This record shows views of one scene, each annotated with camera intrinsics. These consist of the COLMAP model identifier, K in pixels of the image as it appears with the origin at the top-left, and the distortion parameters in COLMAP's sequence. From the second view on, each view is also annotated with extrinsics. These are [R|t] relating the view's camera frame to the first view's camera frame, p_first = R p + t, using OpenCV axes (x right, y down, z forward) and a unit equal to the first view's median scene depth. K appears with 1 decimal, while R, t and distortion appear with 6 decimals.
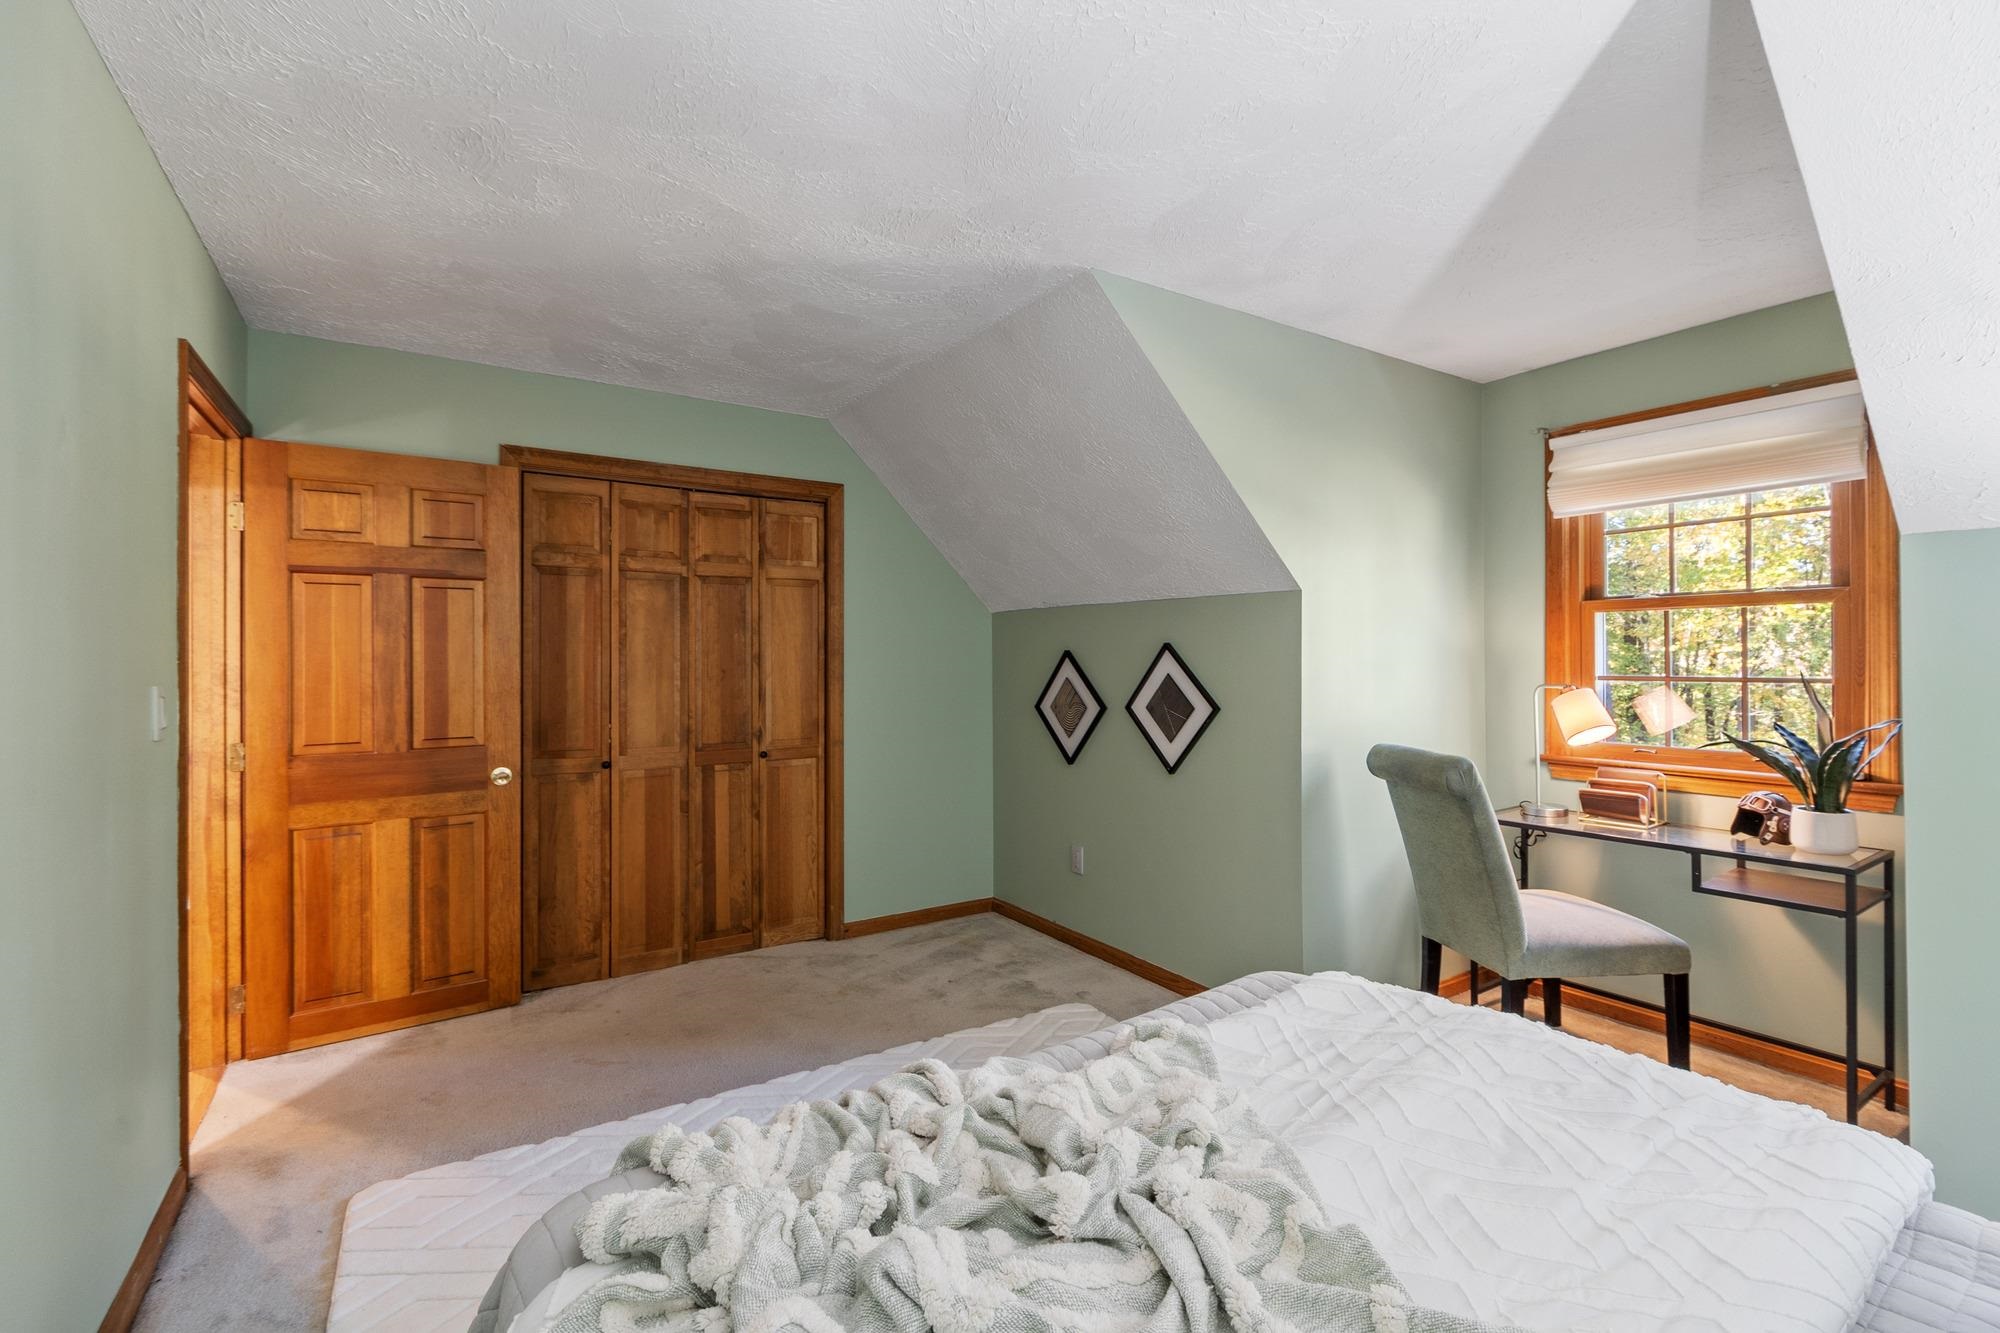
lens RADIAL K [[902.3, 0, 1030.8], [0, 902.3, 658.3], [0, 0, 1]] dist [-0.001017, 0.000713]
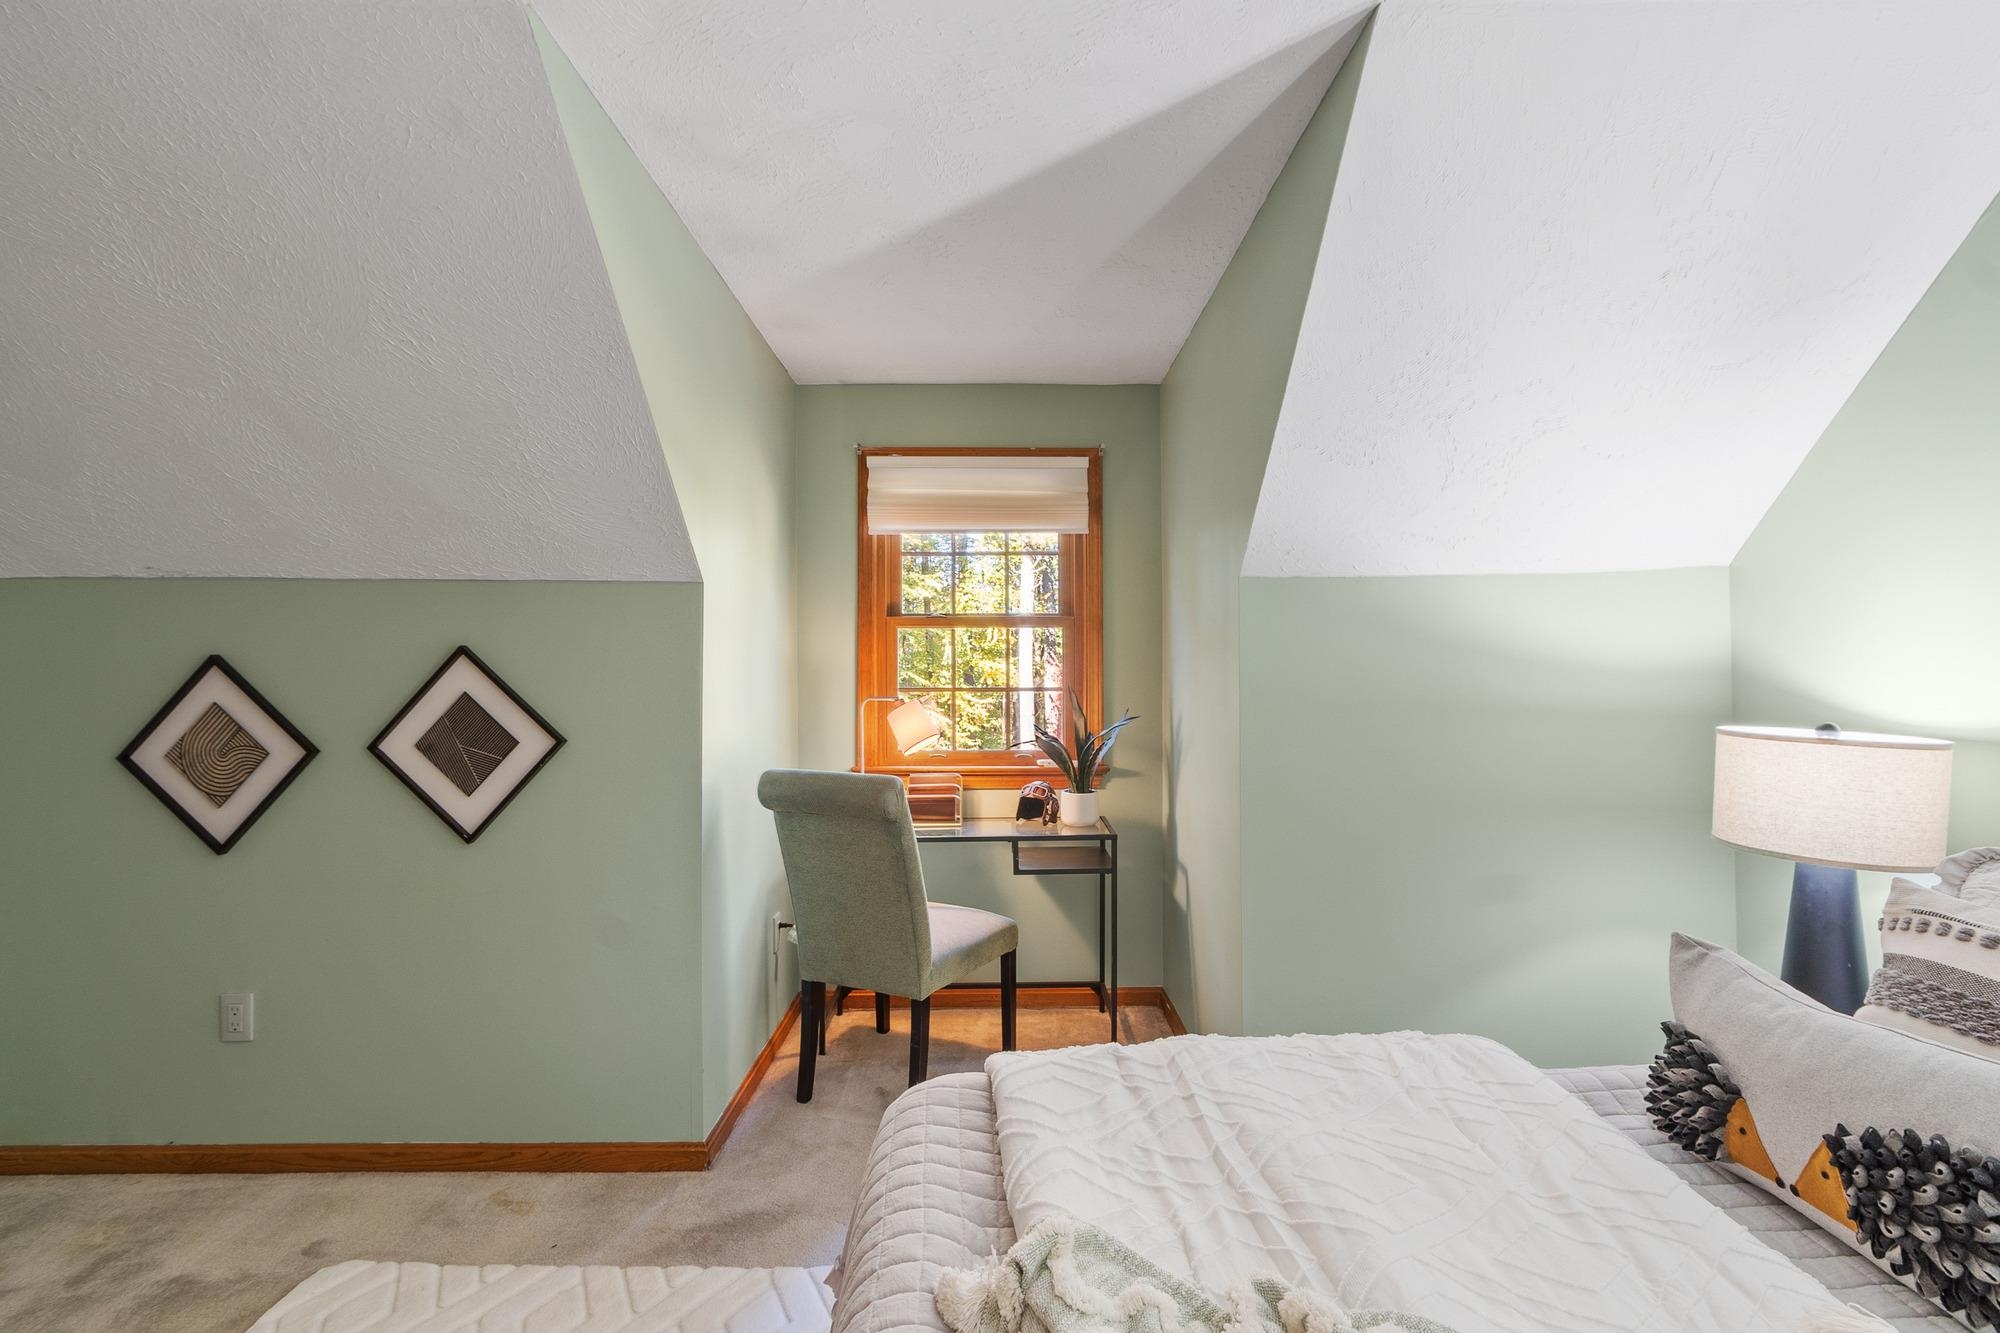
lens RADIAL K [[902.3, 0, 1010.7], [0, 902.3, 669.2], [0, 0, 1]] dist [-0.001017, 0.000713]
pose [[0.544705, 0.005816, 0.838607, -0.194340], [-0.000439, 0.999978, -0.006650, 0.004683], [-0.838627, 0.003254, 0.544696, 0.322059]]
